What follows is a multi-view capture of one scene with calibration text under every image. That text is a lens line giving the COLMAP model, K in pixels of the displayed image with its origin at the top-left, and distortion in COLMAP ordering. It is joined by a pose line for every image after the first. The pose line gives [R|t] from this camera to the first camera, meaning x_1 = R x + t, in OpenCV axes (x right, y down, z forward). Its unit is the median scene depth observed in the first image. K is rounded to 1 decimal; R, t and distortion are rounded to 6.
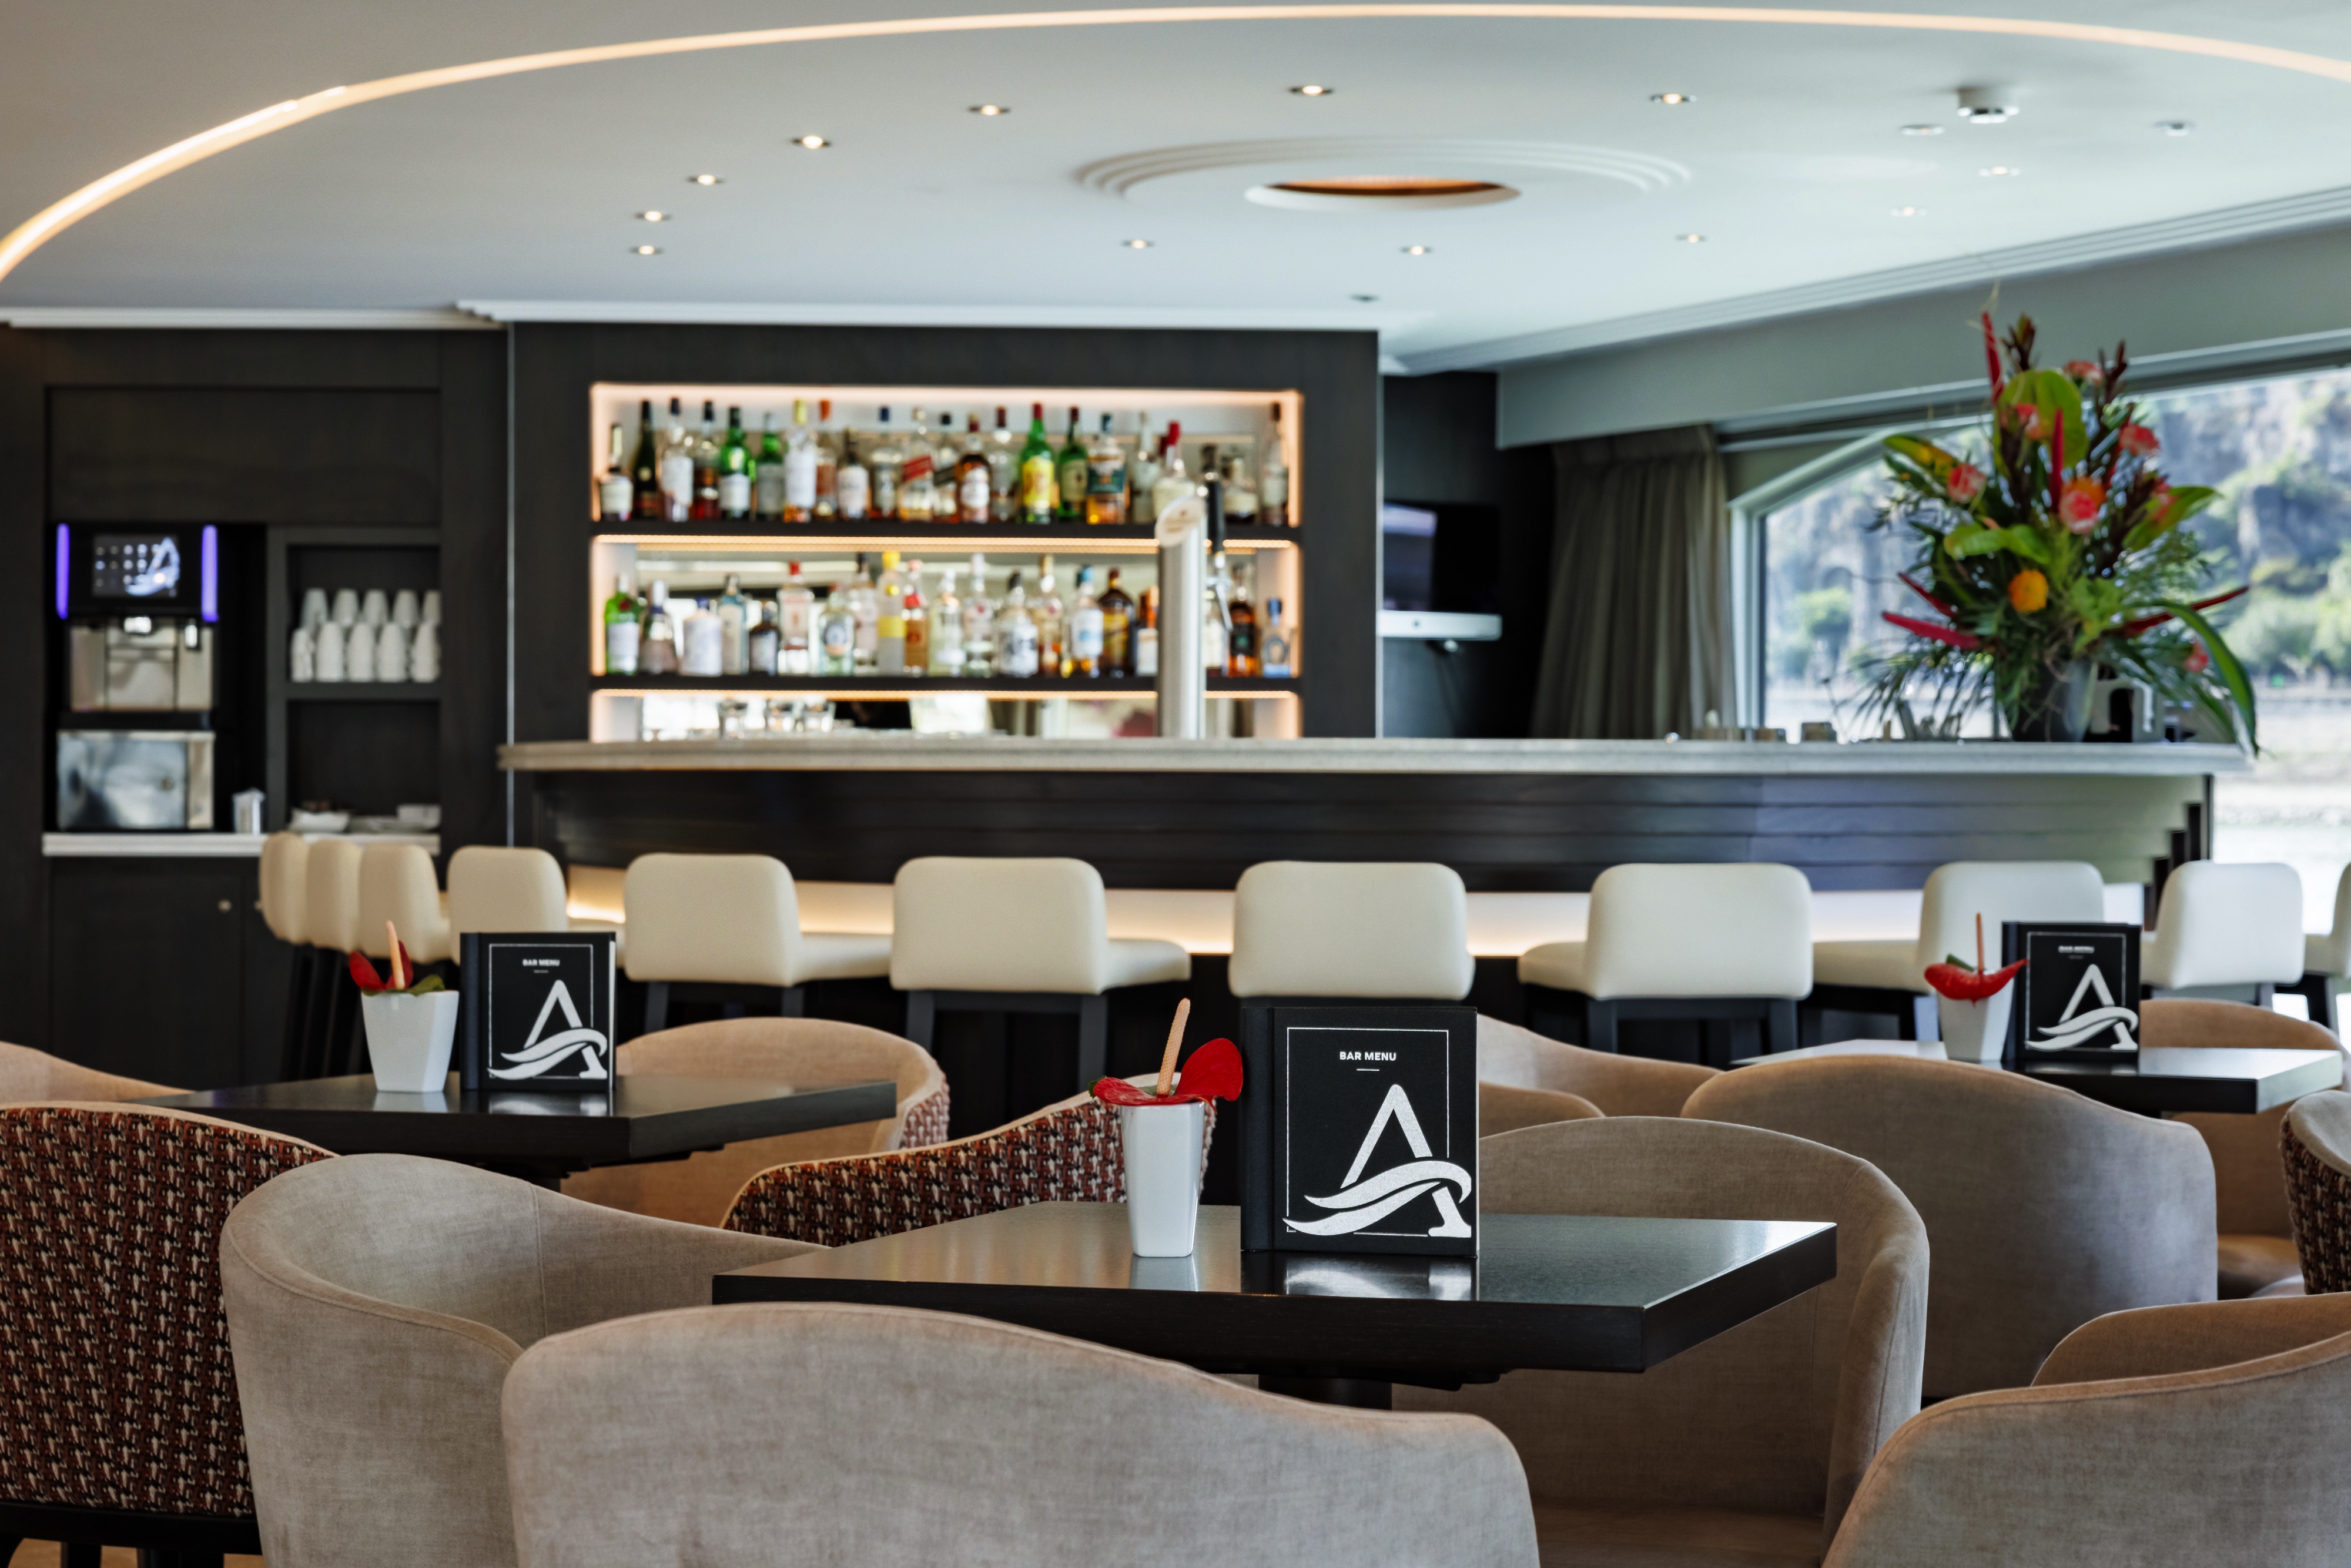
lens RADIAL K [[4647.2, 0, 1147.9], [0, 4647.2, 783.9], [0, 0, 1]] dist [0.028327, 0.000000]
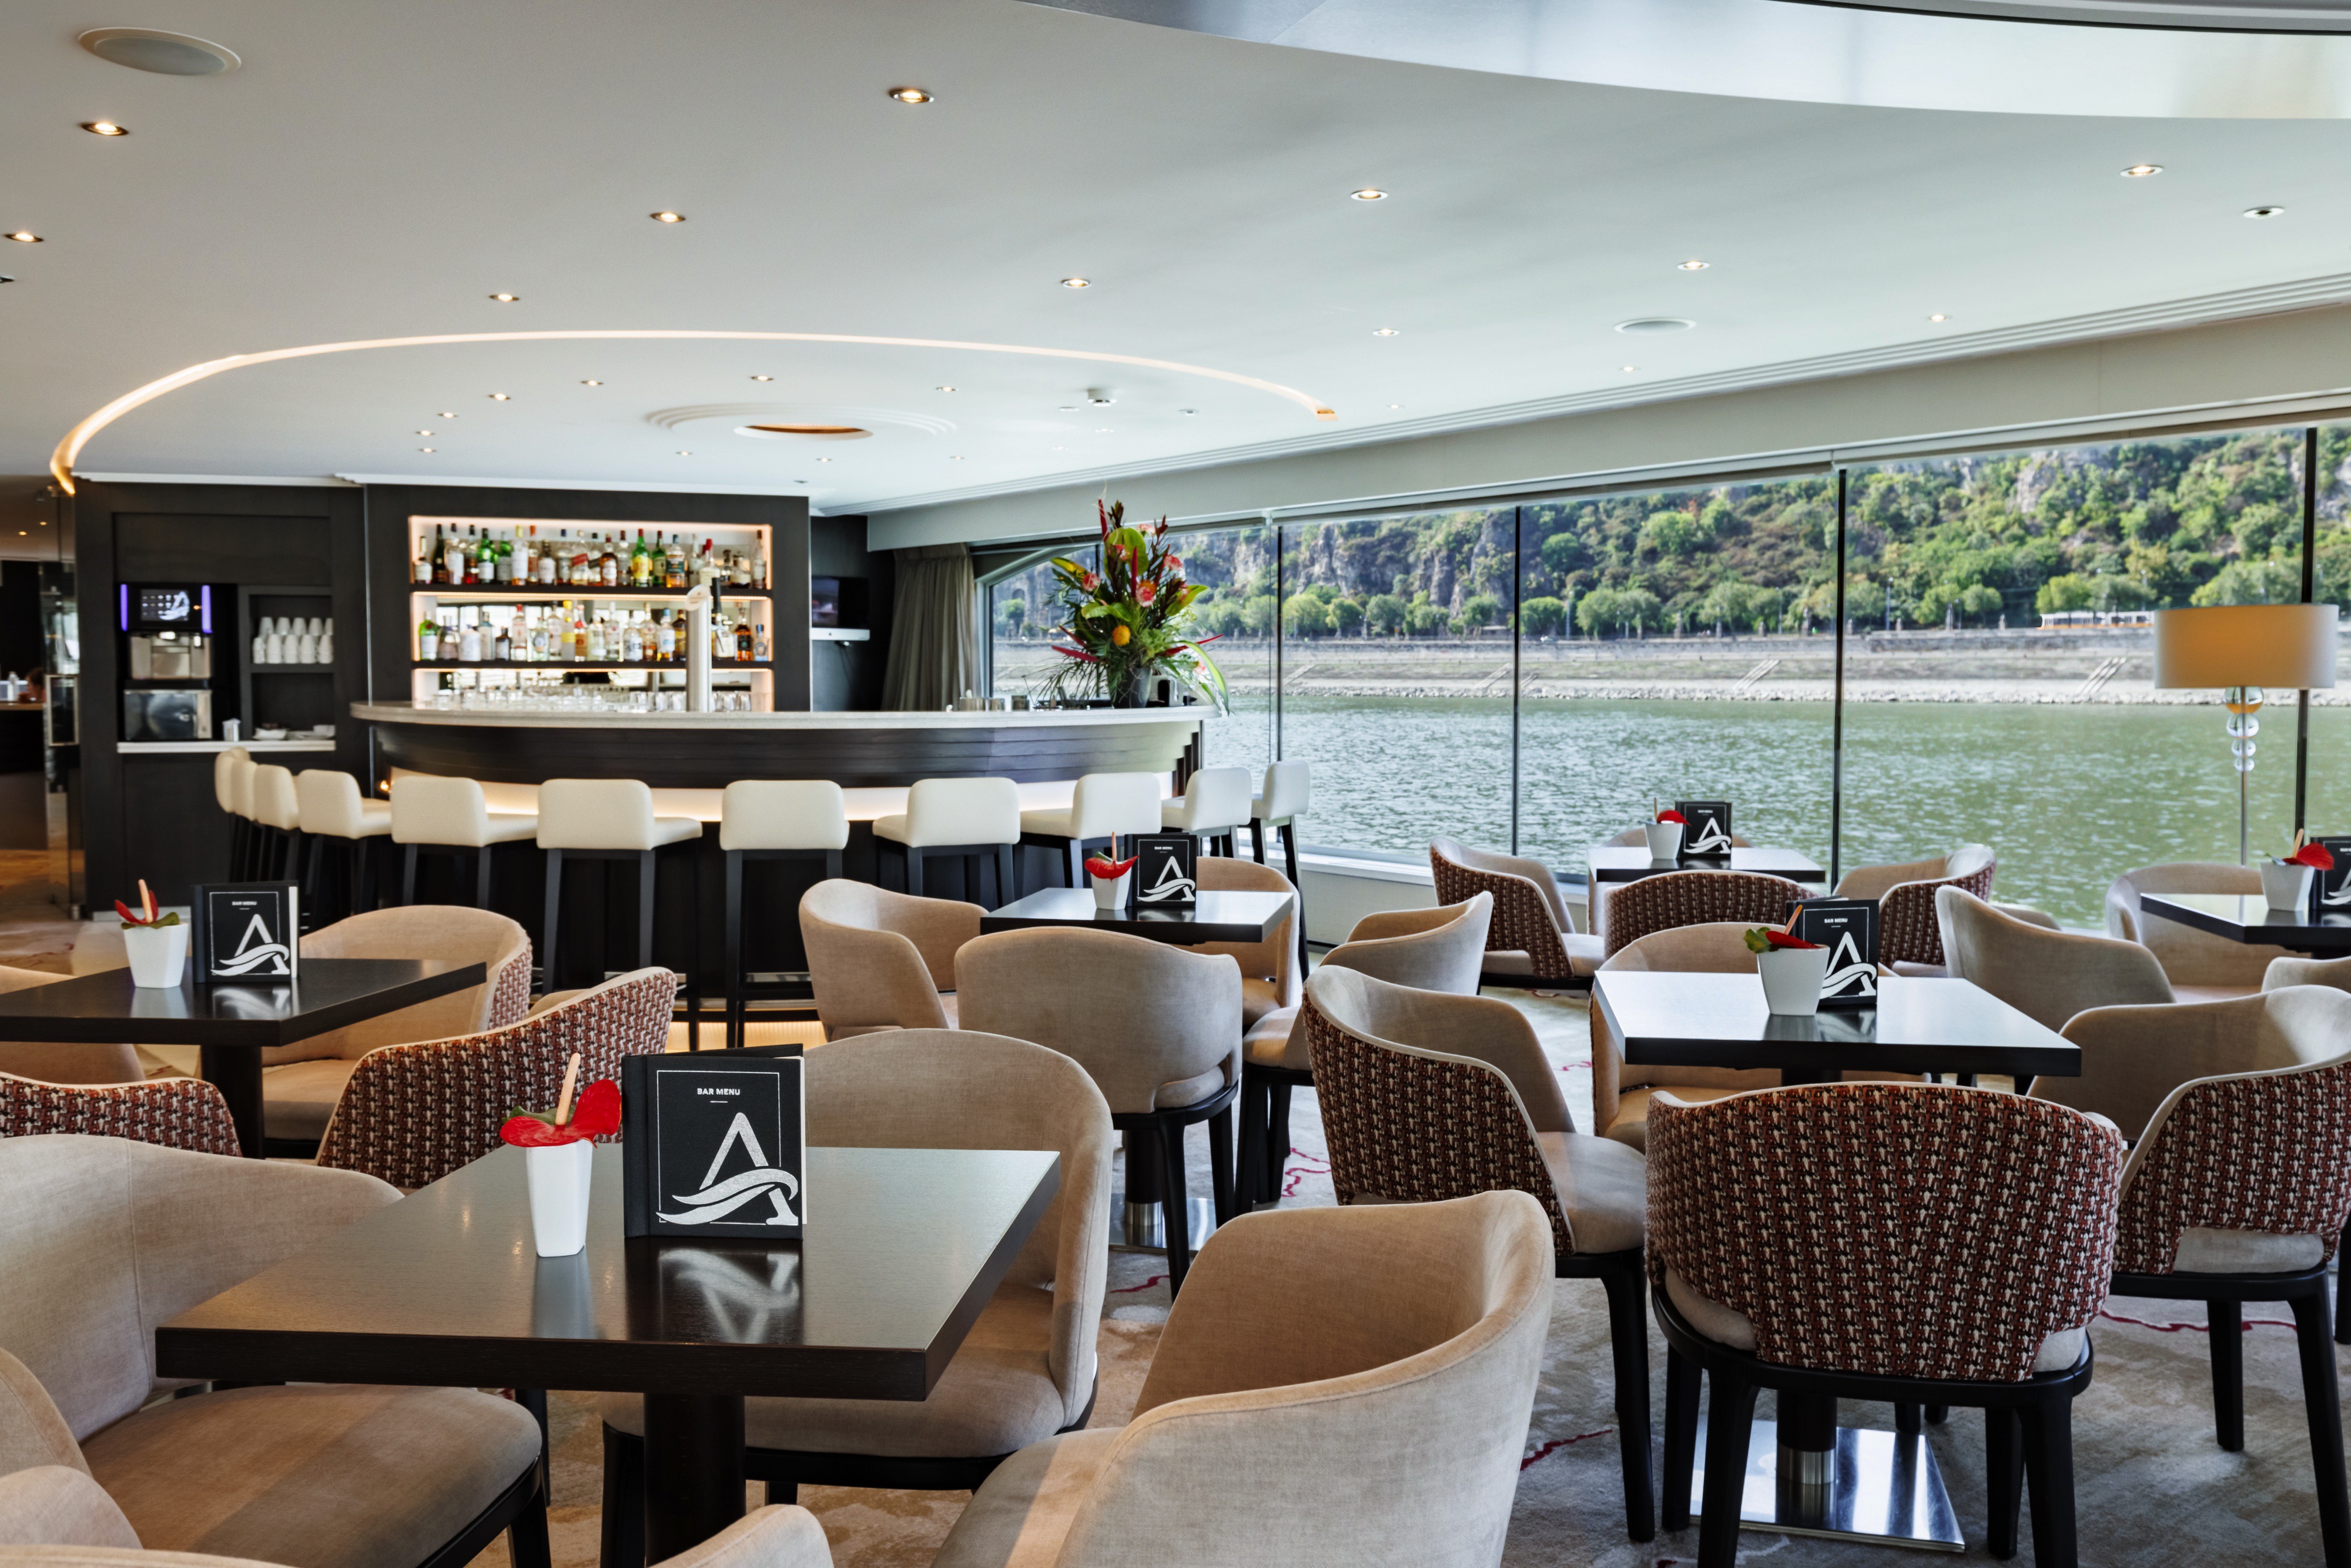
lens RADIAL K [[1924.5, 0, 1195.6], [0, 1924.5, 781.4], [0, 0, 1]] dist [-0.008988, -0.010818]
pose [[0.971645, -0.013841, 0.236040, 0.018563], [0.001408, 0.998606, 0.052760, -0.021488], [-0.236441, -0.050932, 0.970310, 0.158099]]
